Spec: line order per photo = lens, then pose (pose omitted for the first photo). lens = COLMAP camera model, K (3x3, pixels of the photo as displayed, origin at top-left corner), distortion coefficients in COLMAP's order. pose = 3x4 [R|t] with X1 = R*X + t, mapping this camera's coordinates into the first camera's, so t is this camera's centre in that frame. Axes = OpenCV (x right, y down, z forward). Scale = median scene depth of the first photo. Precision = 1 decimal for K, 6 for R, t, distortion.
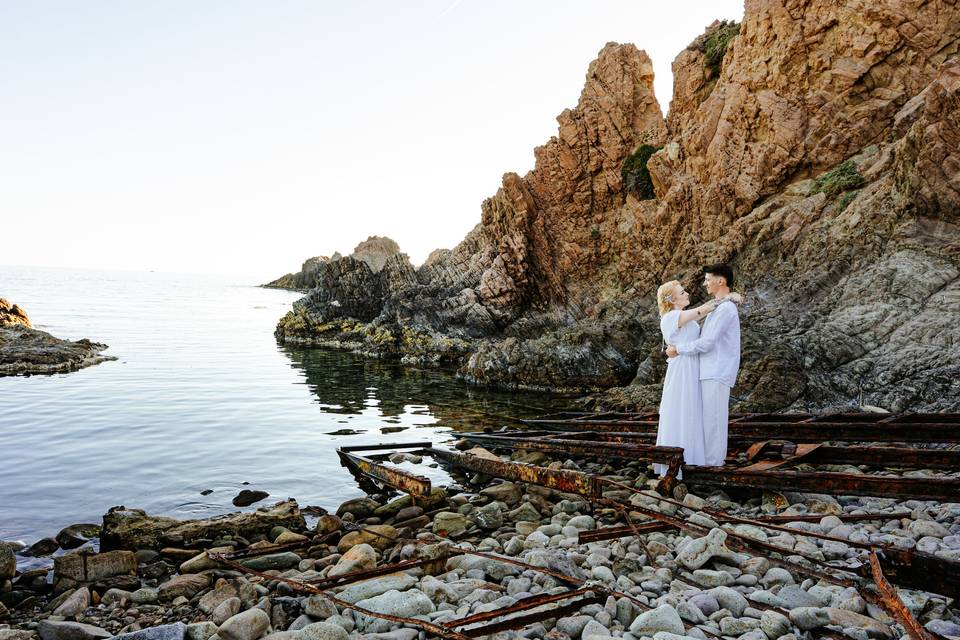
lens RADIAL K [[652.9, 0, 480.0], [0, 652.9, 320.0], [0, 0, 1]] dist [-0.000307, -0.004947]
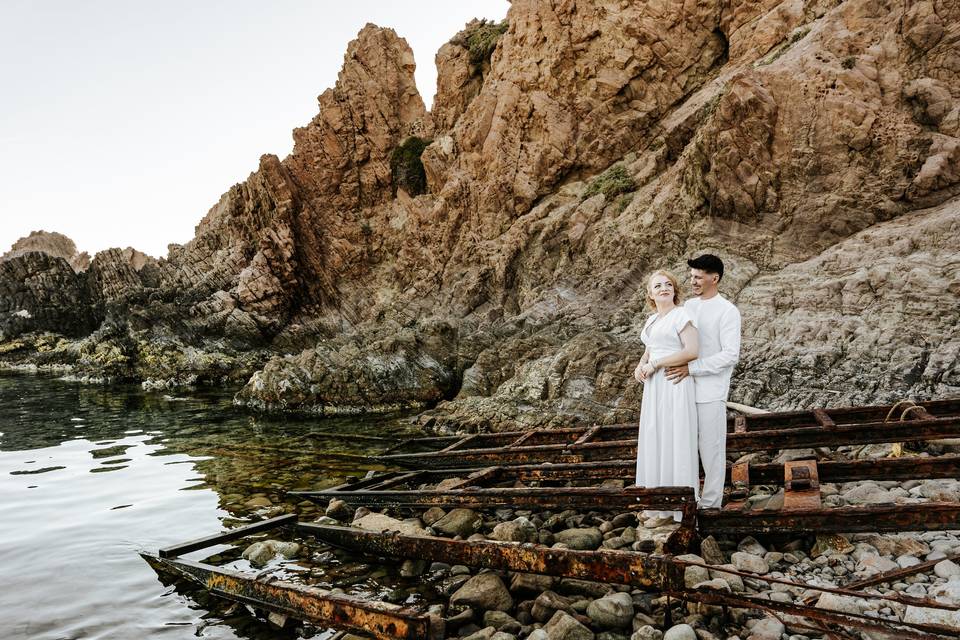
lens RADIAL K [[642.9, 0, 480.0], [0, 642.9, 320.0], [0, 0, 1]] dist [-0.000130, -0.000643]
pose [[0.901035, -0.032760, 0.432508, -0.084984], [0.033691, 0.999417, 0.005513, -0.005942], [-0.432436, 0.009604, 0.901613, 0.142648]]
